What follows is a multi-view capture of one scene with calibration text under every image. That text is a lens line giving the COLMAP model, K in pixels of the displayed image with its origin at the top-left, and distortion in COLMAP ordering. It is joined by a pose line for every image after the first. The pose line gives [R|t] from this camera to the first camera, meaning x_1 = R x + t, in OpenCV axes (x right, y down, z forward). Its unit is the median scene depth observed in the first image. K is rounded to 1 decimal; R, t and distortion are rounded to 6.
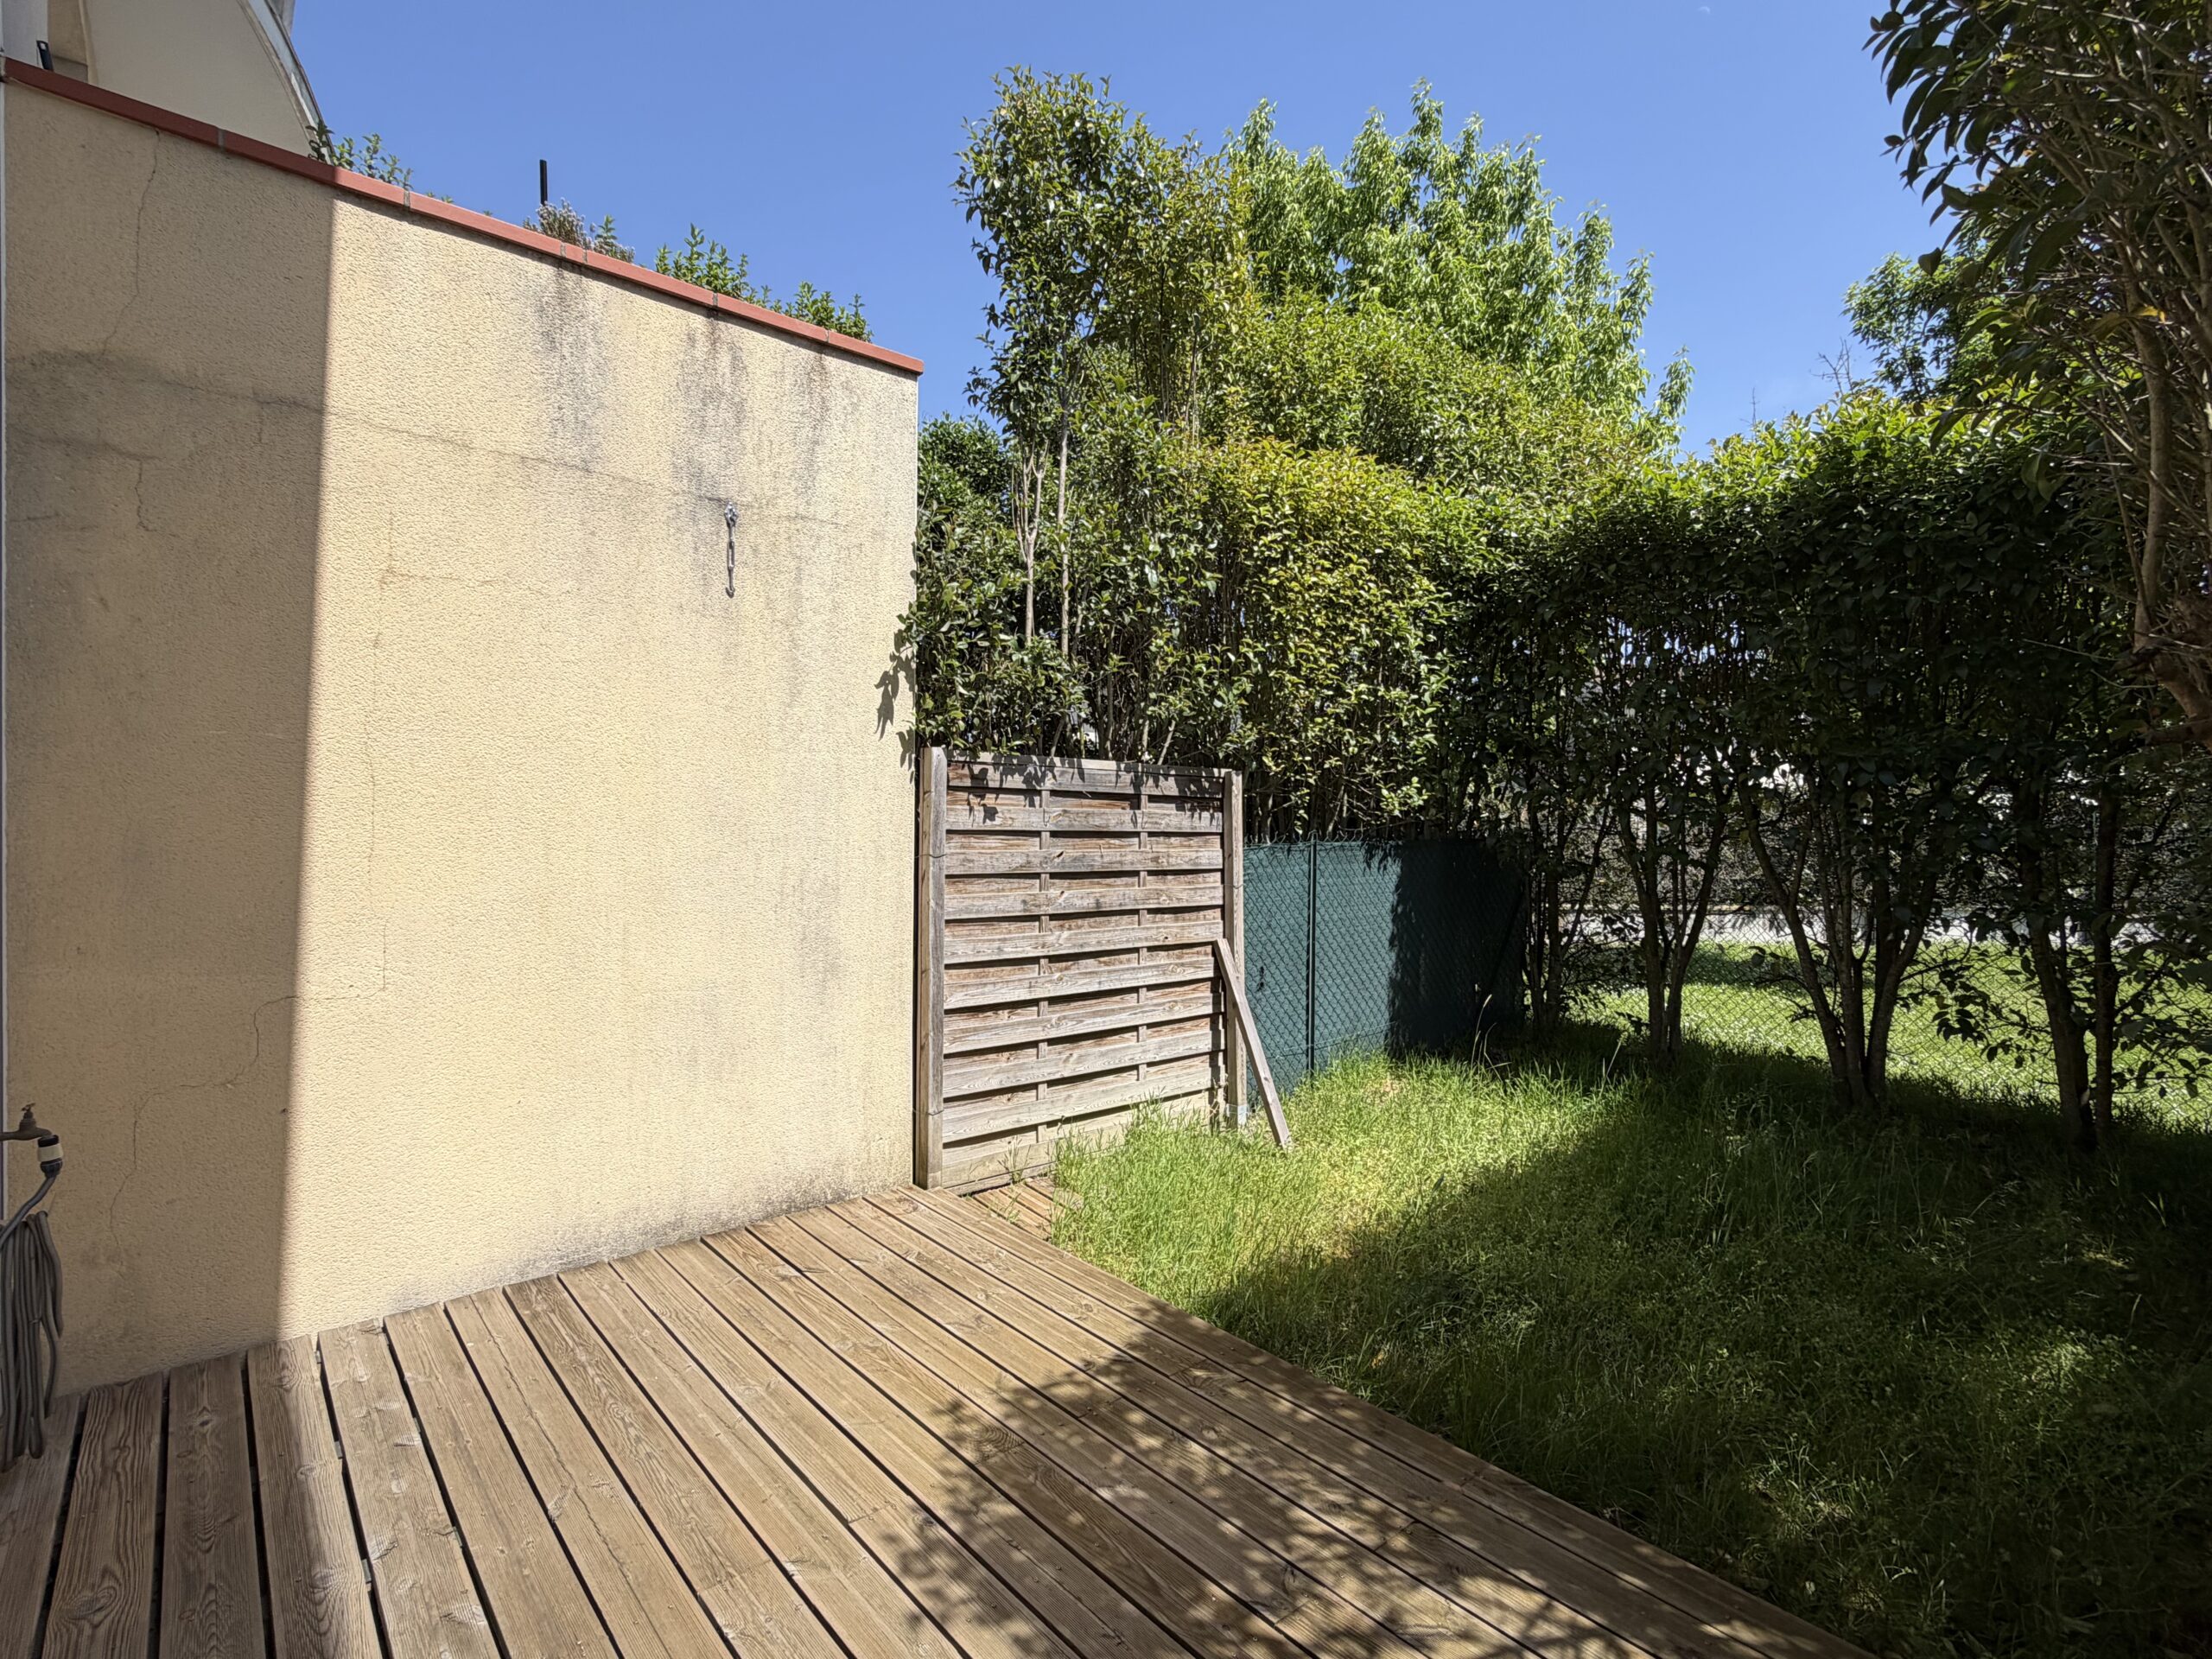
lens RADIAL K [[1064.7, 0, 1103.8], [0, 1064.7, 824.4], [0, 0, 1]] dist [0.002367, 0.001063]
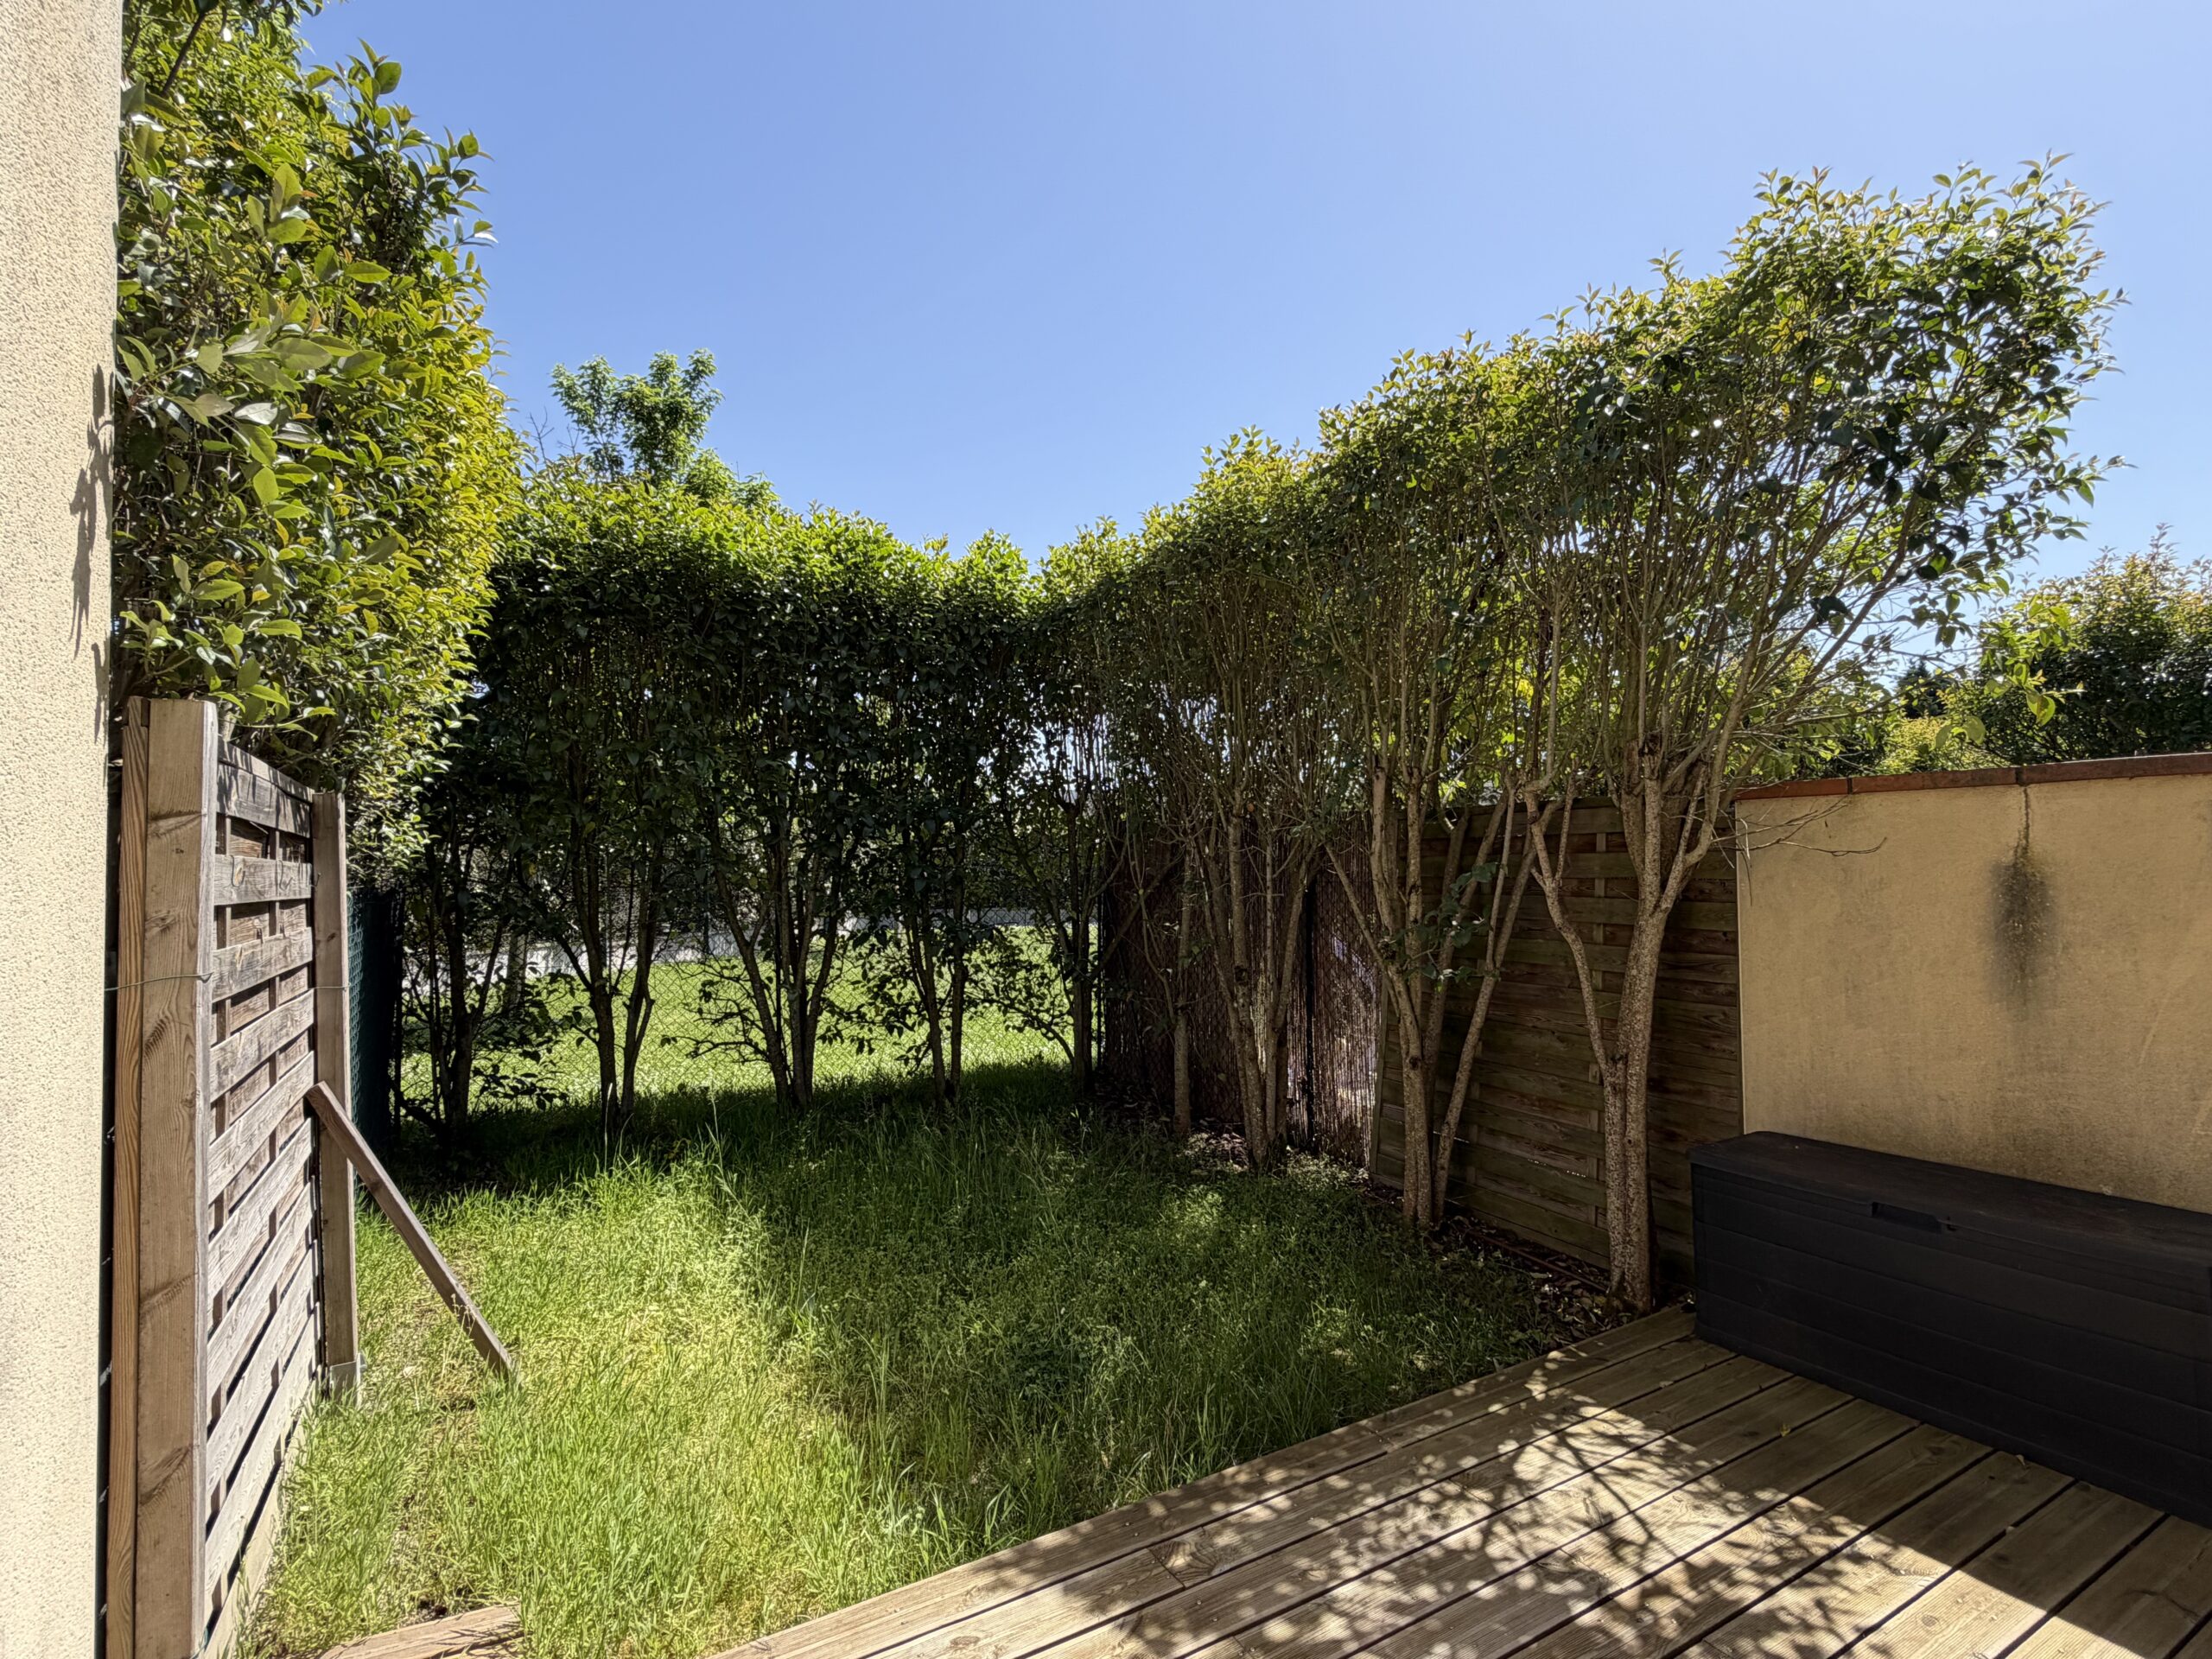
lens RADIAL K [[1064.7, 0, 1101.7], [0, 1064.7, 830.9], [0, 0, 1]] dist [0.002367, 0.001063]
pose [[0.189105, 0.023775, 0.981669, -0.854409], [0.018789, 0.999436, -0.027825, -0.013098], [-0.981777, 0.023706, 0.188552, 1.060784]]
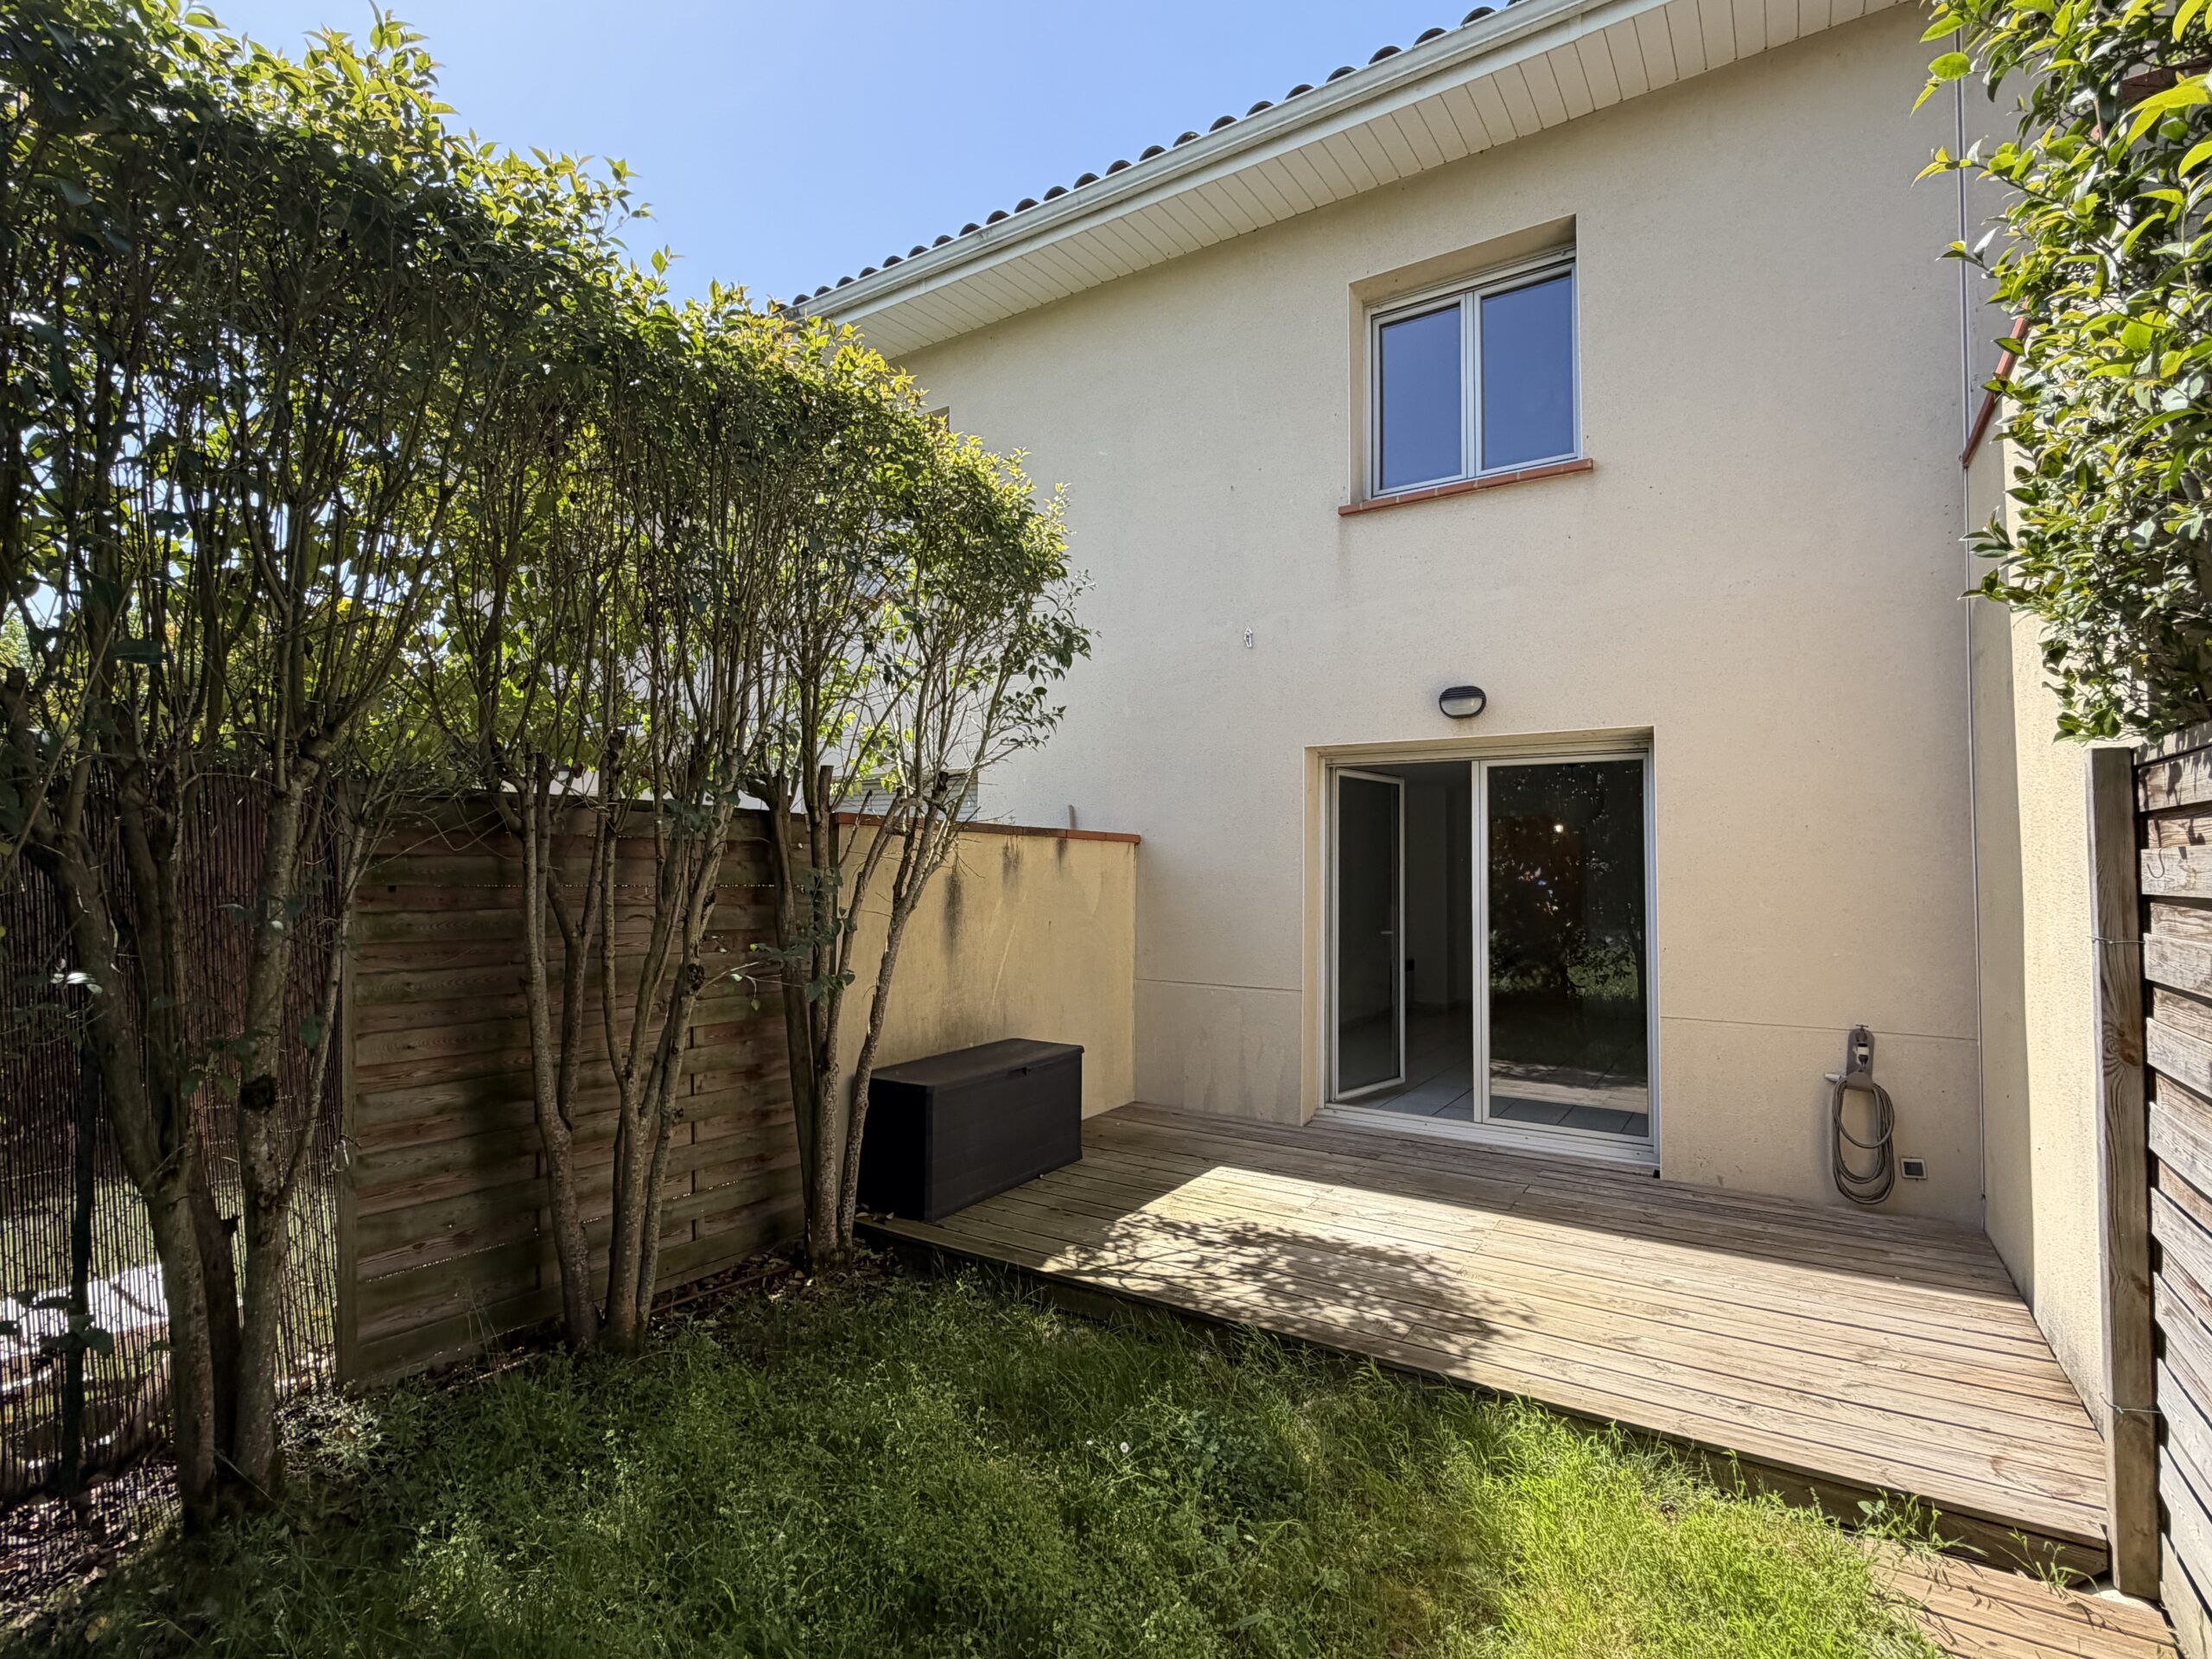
lens RADIAL K [[1064.7, 0, 1101.2], [0, 1064.7, 828.8], [0, 0, 1]] dist [0.002367, 0.001063]
pose [[-0.959106, -0.027188, -0.281738, 0.849872], [-0.016734, 0.999082, -0.039447, -0.002322], [0.282552, -0.033119, -0.958680, 2.405795]]
